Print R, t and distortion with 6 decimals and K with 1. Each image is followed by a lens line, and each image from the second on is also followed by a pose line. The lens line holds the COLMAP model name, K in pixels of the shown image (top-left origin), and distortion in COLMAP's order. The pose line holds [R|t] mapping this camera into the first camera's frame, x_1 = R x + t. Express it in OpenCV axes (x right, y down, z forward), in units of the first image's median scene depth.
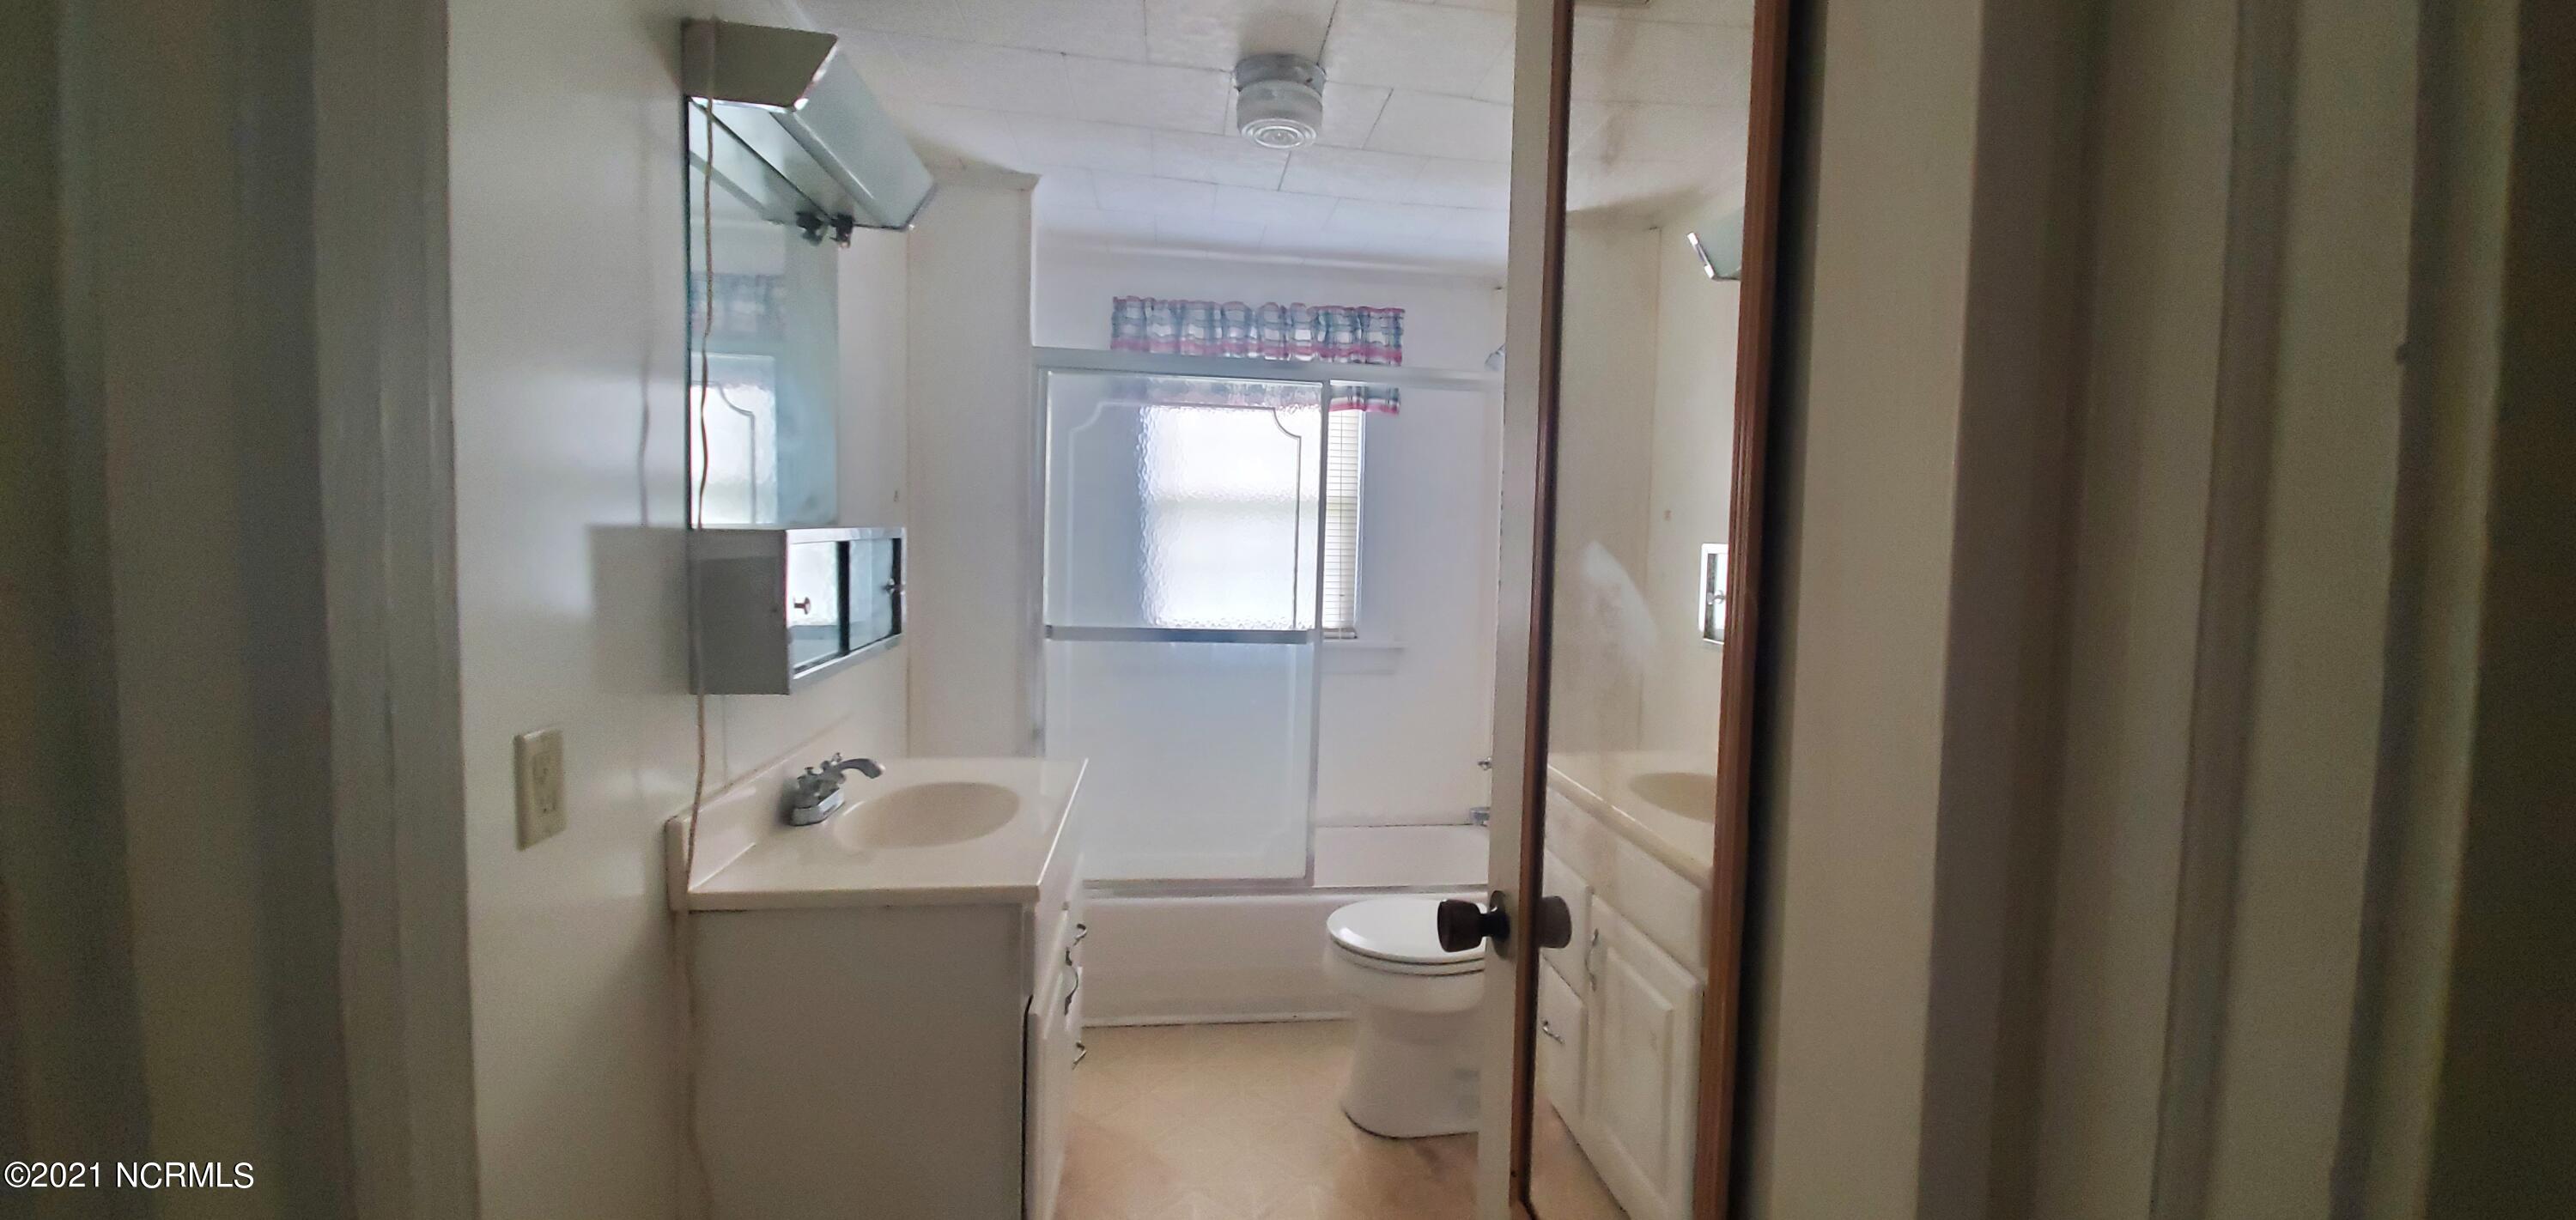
lens RADIAL K [[1028.6, 0, 1288.0], [0, 1028.6, 610.0], [0, 0, 1]] dist [-0.000038, 0.000000]
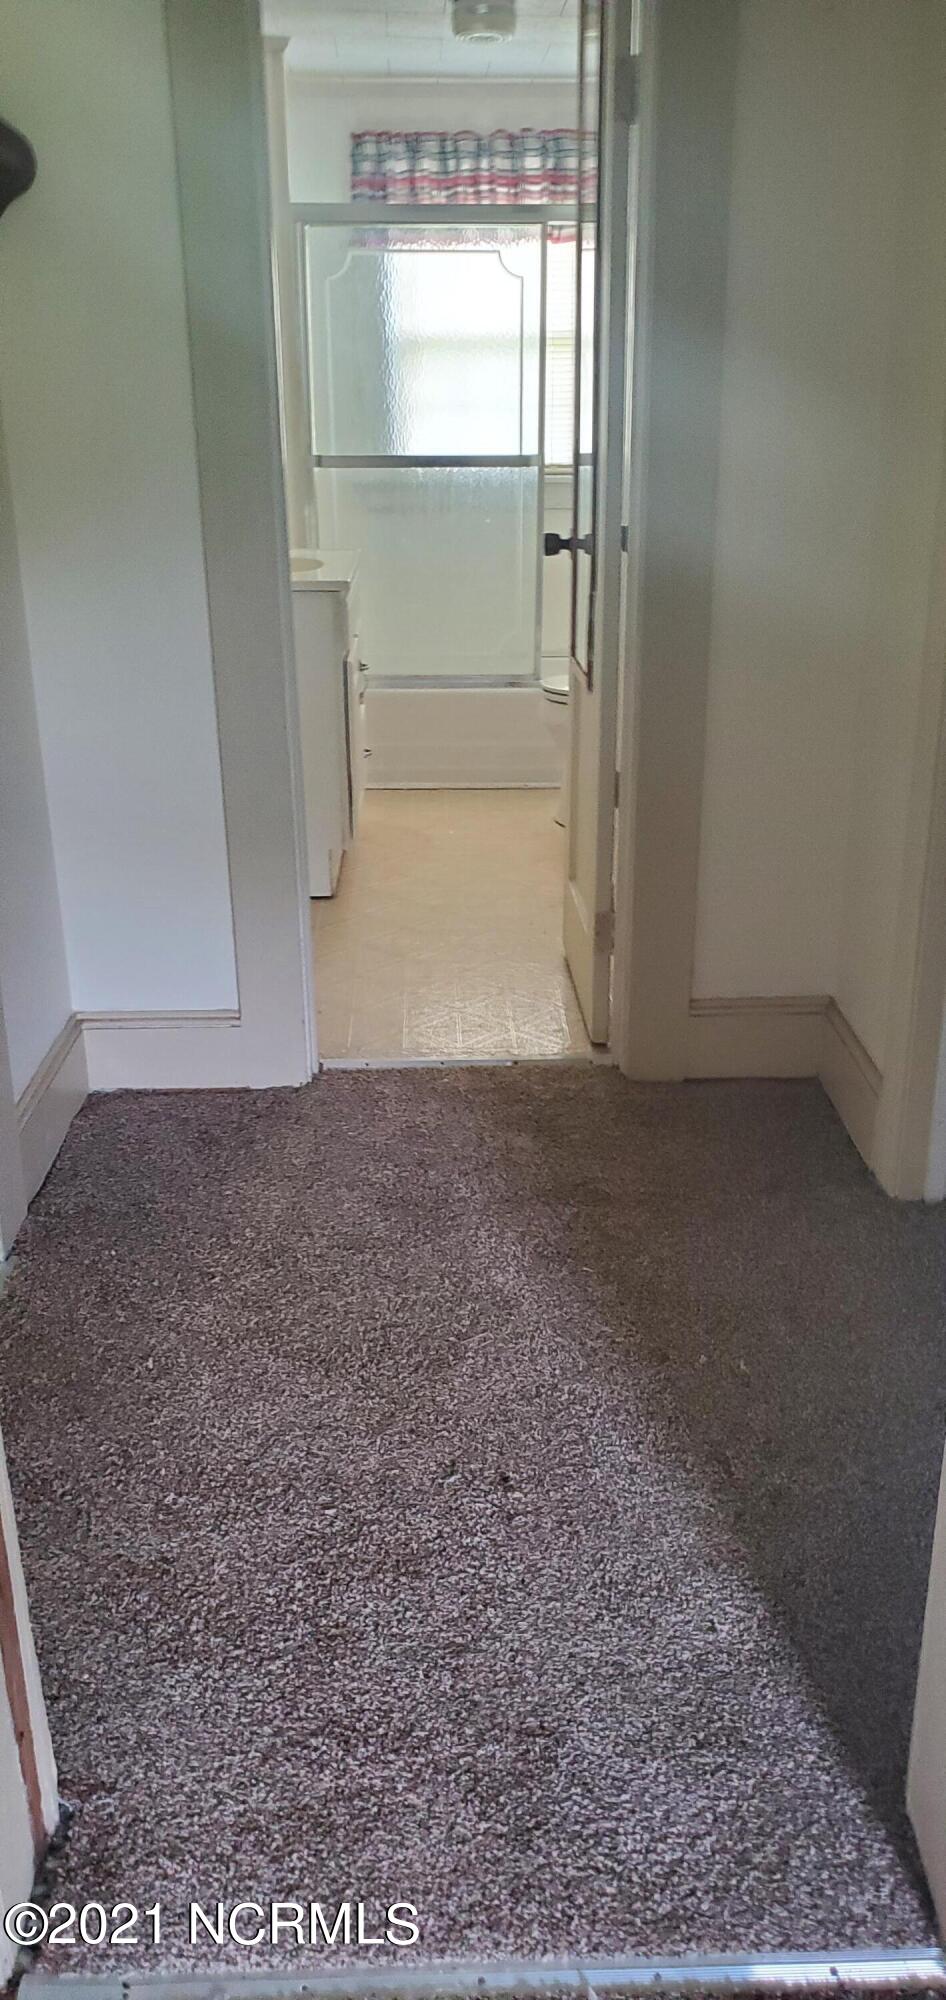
lens RADIAL K [[1499.3, 0, 473.0], [0, 1499.3, 1000.0], [0, 0, 1]] dist [0.001576, 0.004775]
pose [[0.996776, -0.001927, -0.080213, 0.076595], [0.026341, 0.952162, 0.304456, 0.076822], [0.075790, -0.305587, 0.949143, -0.721411]]
